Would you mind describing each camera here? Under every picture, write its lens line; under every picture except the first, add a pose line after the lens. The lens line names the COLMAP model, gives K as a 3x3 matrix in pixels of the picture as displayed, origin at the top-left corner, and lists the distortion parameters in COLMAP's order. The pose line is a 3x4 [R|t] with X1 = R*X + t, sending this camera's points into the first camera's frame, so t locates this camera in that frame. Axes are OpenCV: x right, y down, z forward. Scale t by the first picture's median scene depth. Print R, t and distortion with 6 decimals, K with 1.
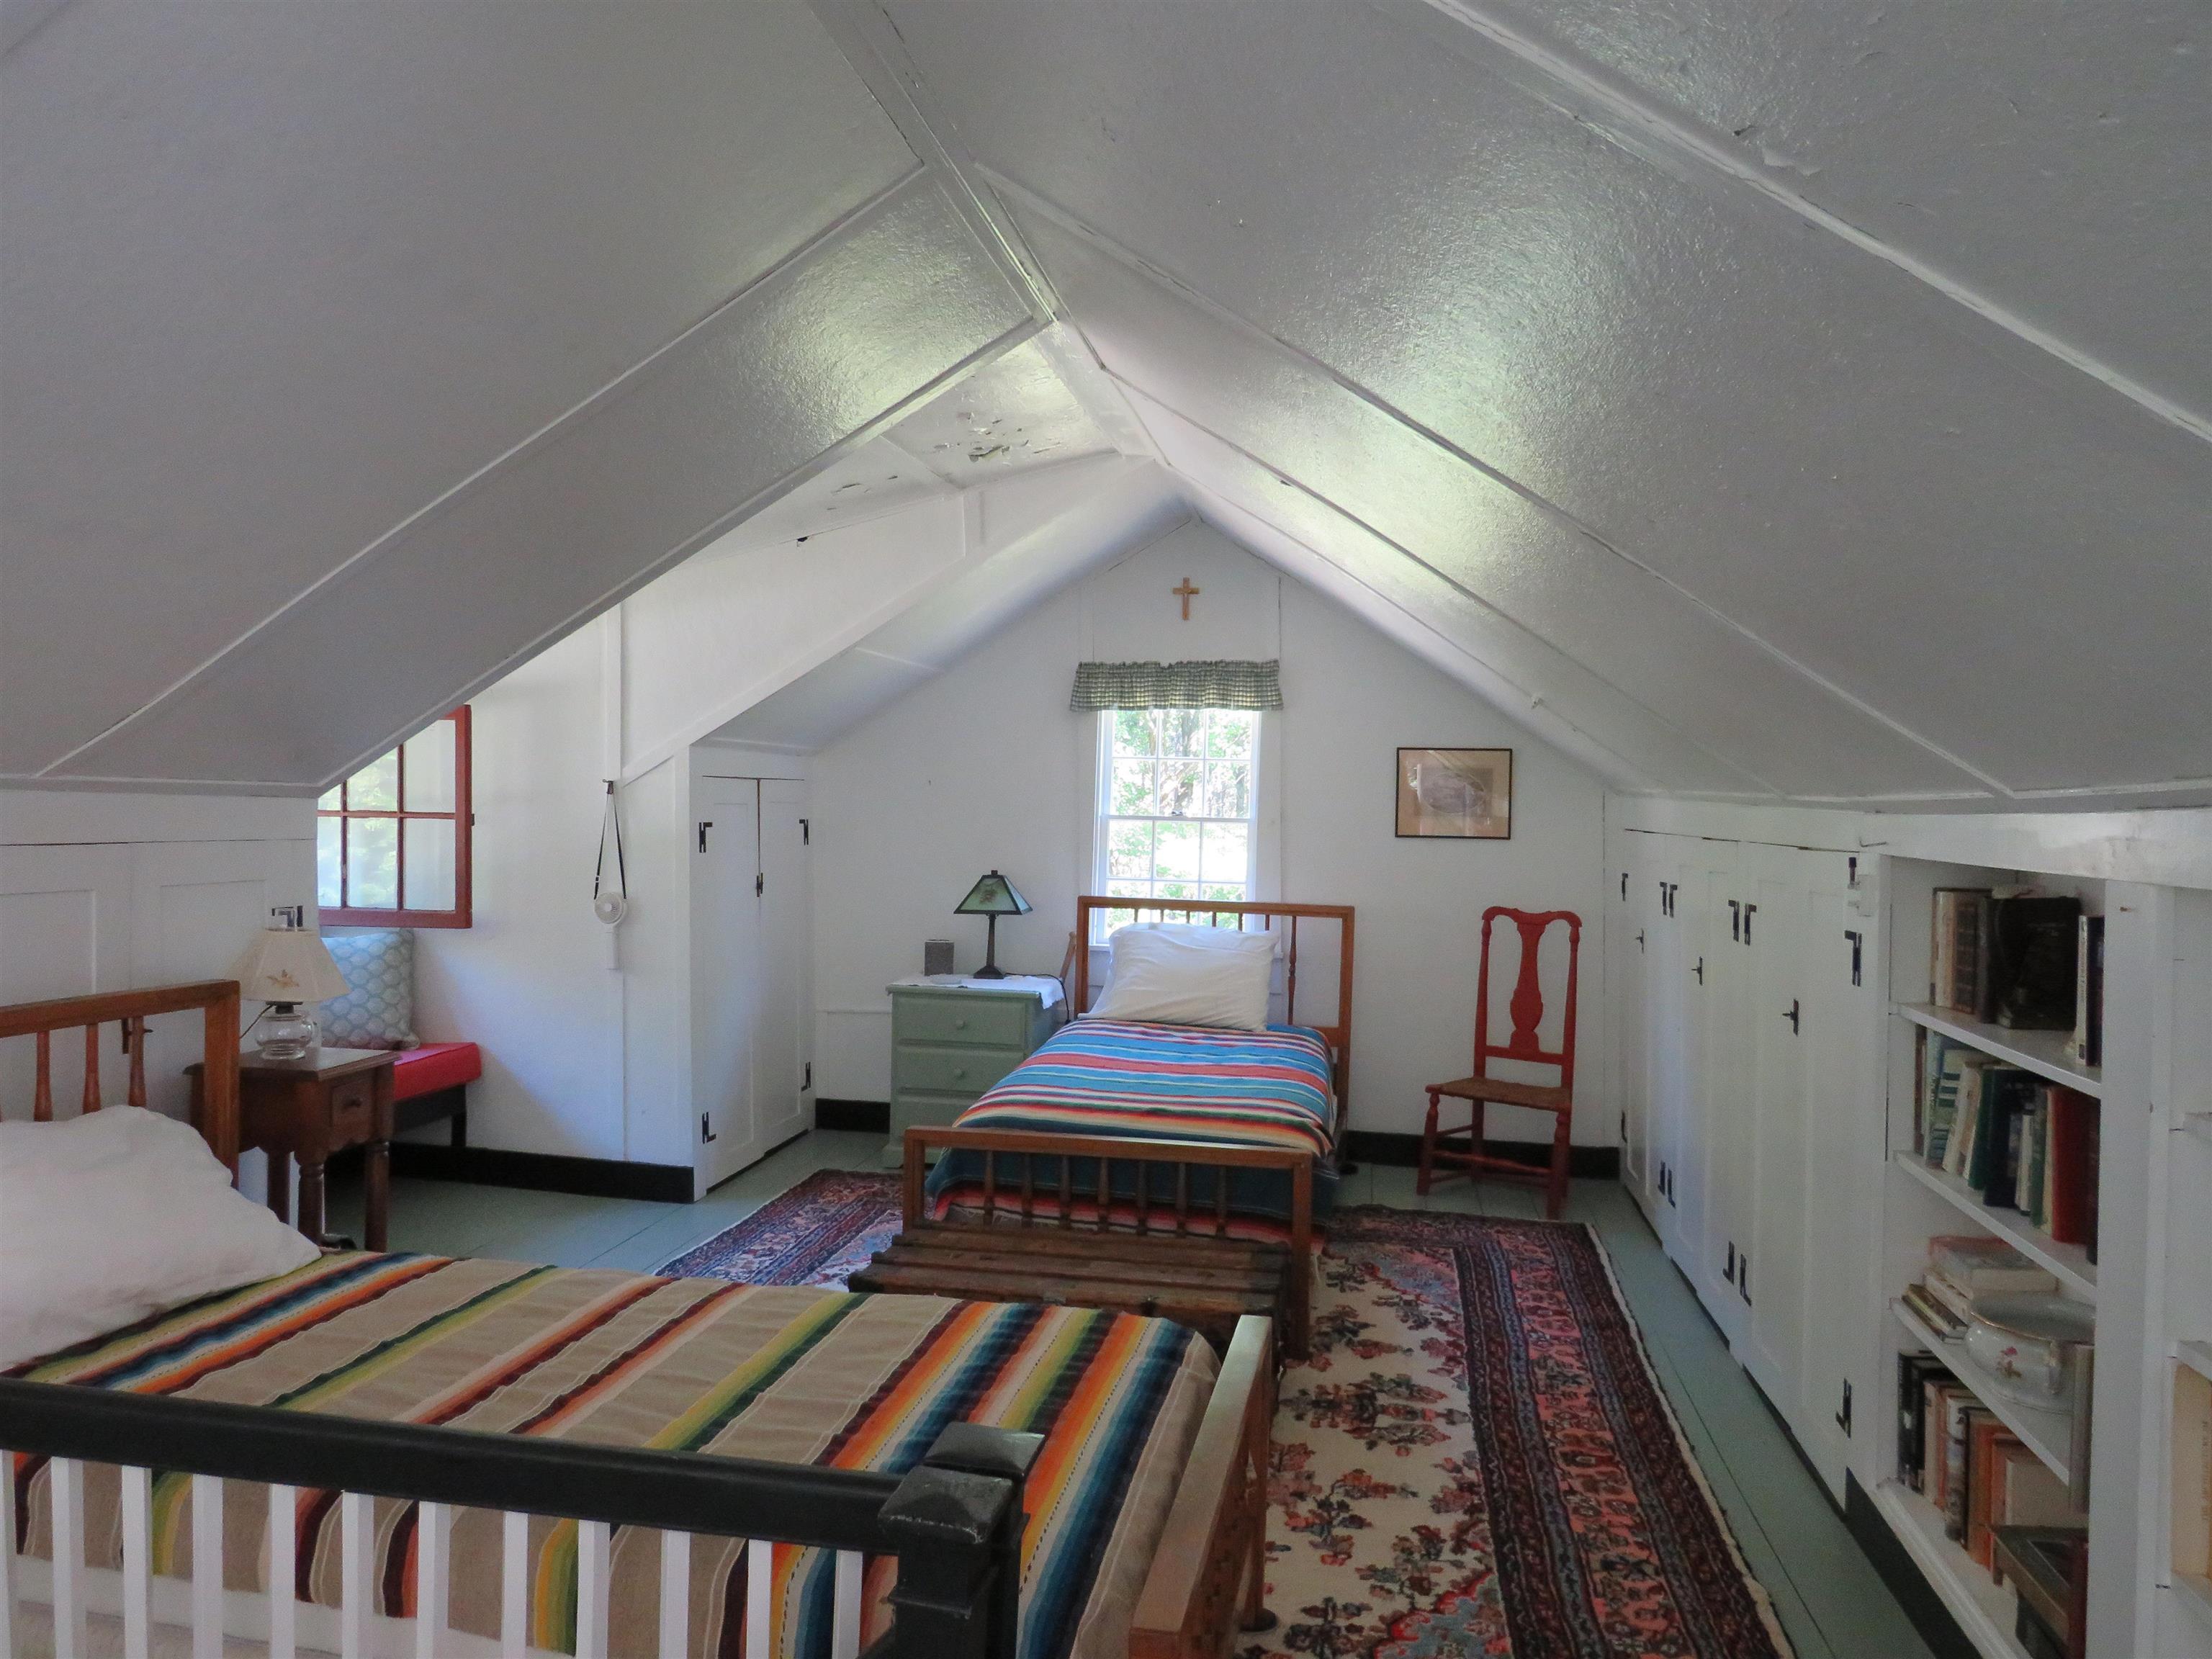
lens RADIAL K [[1575.7, 0, 1102.9], [0, 1575.7, 829.7], [0, 0, 1]] dist [-0.014236, 0.000019]
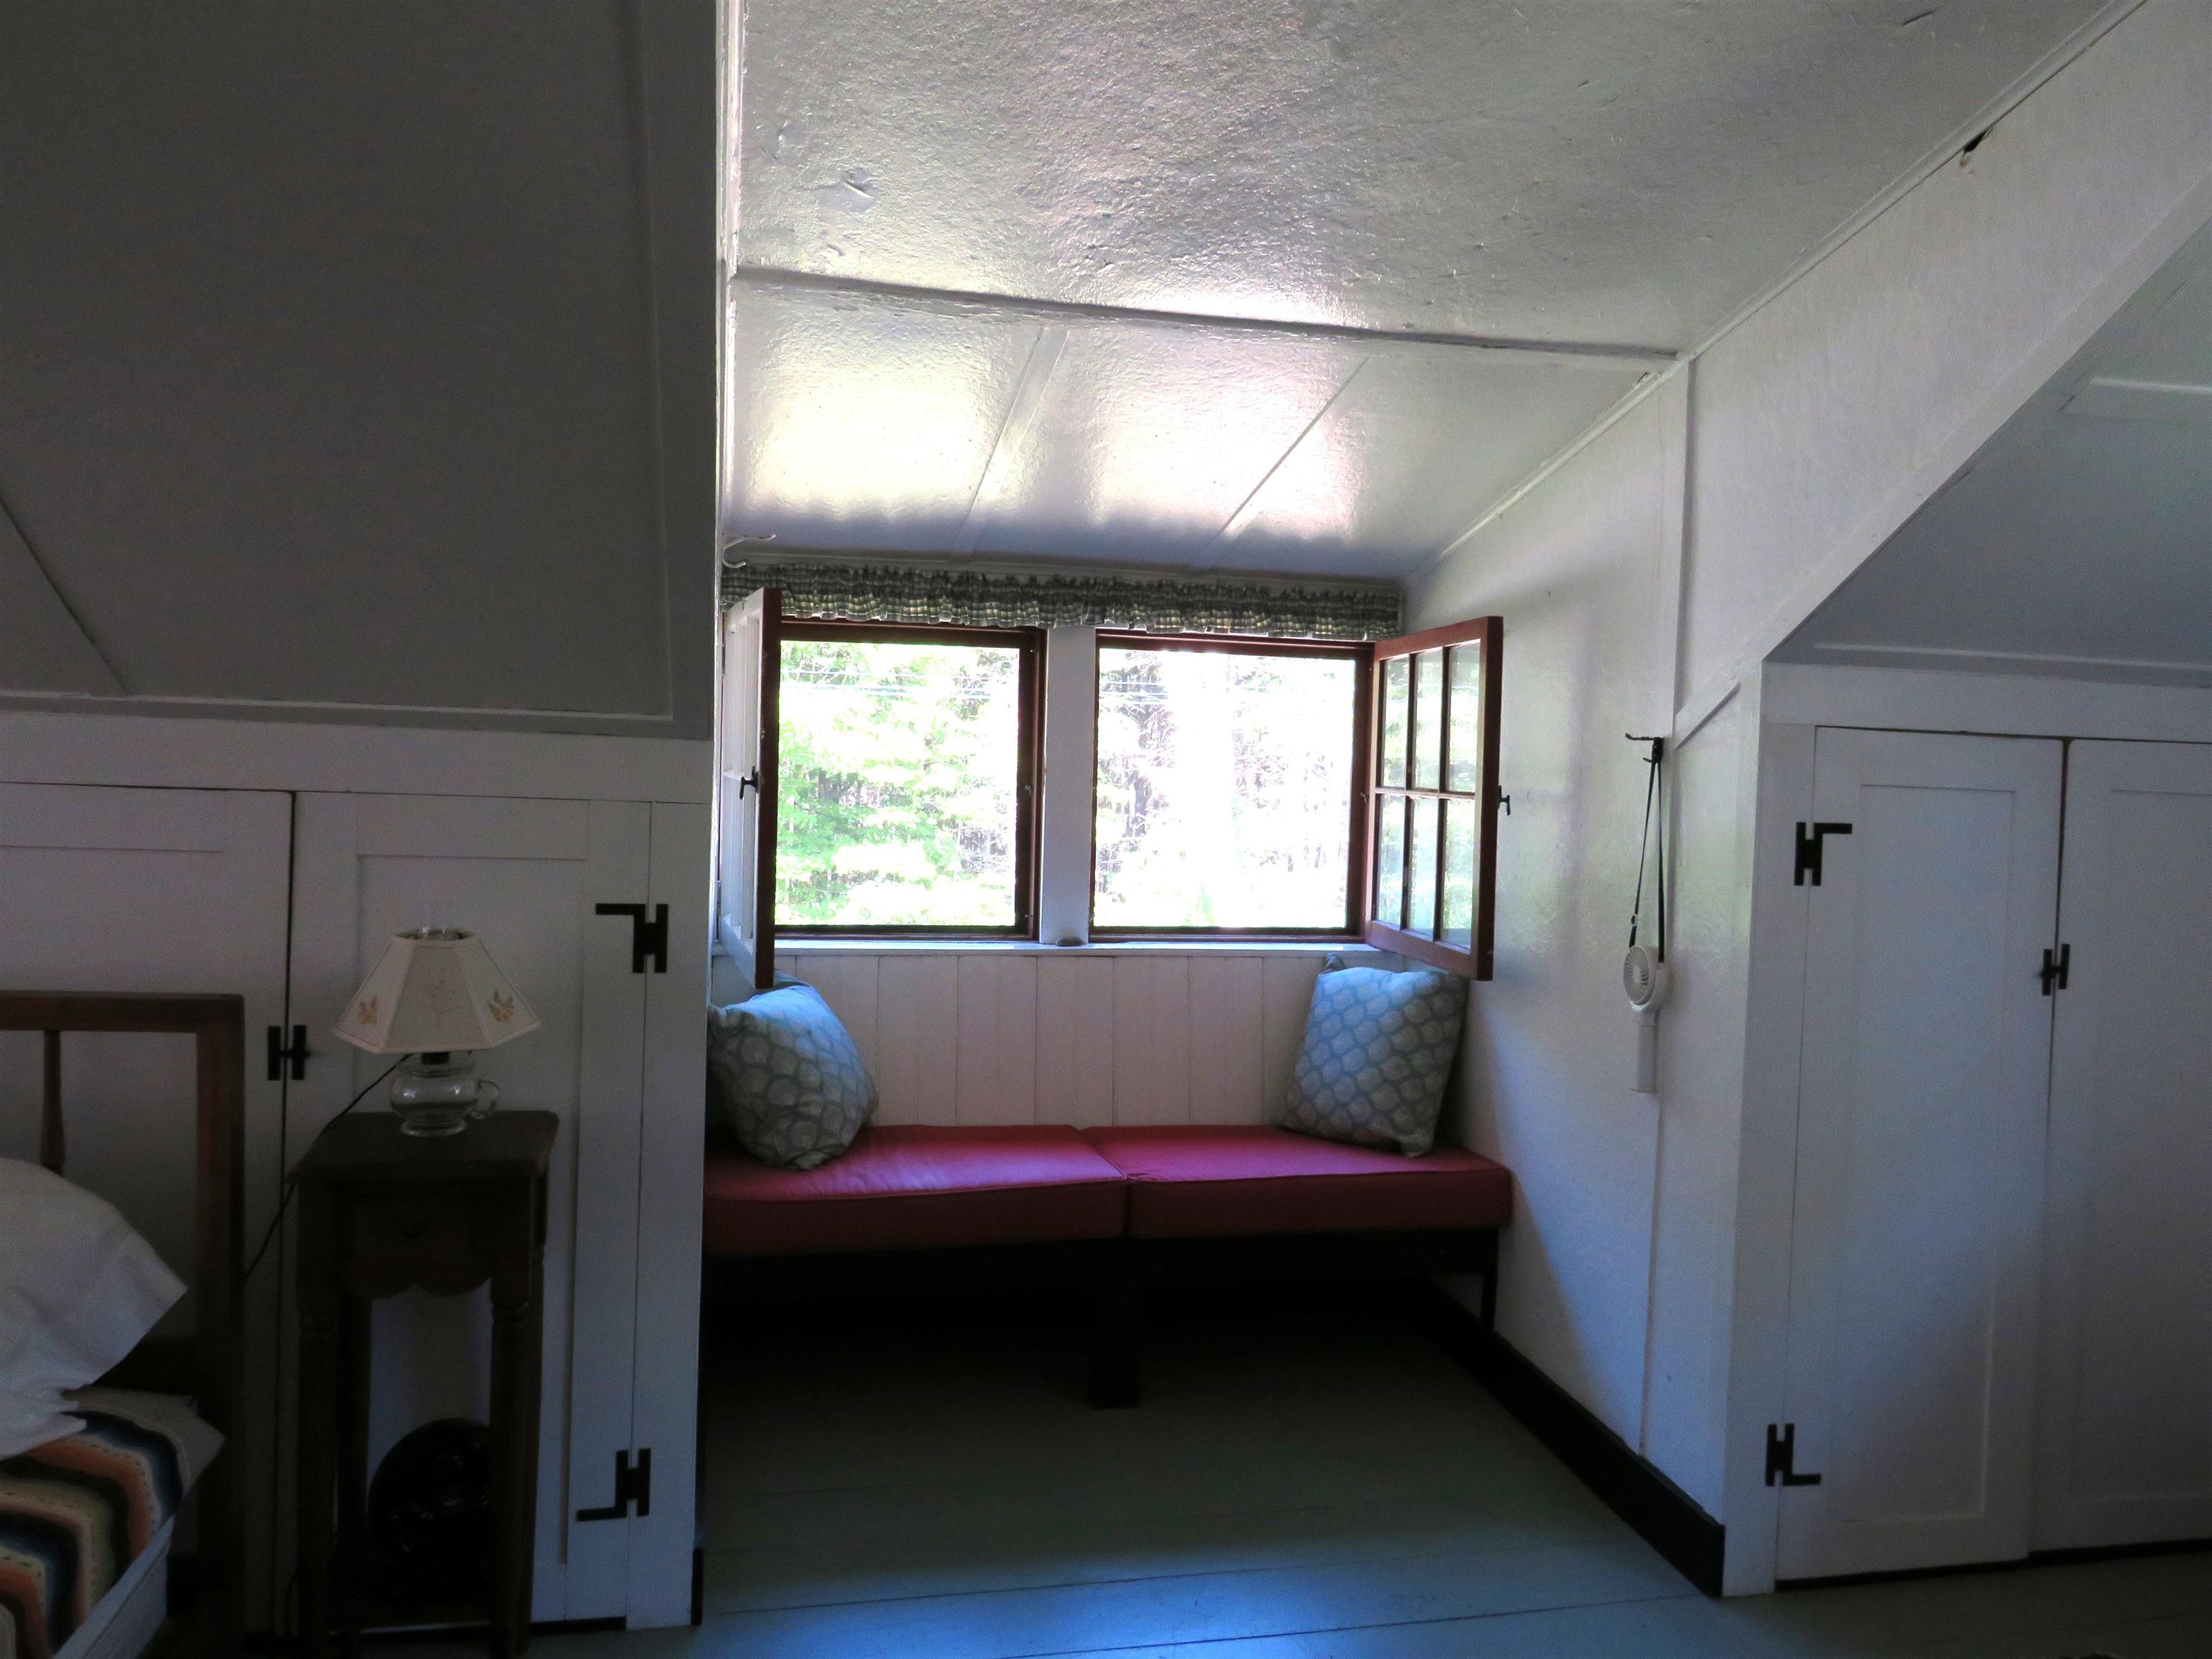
lens RADIAL K [[1589.7, 0, 1106.7], [0, 1589.7, 837.6], [0, 0, 1]] dist [0.003769, 0.001702]
pose [[0.375197, 0.042258, -0.925981, 0.115834], [-0.044363, 0.998634, 0.027598, -0.004122], [0.925883, 0.030724, 0.376559, 0.626199]]
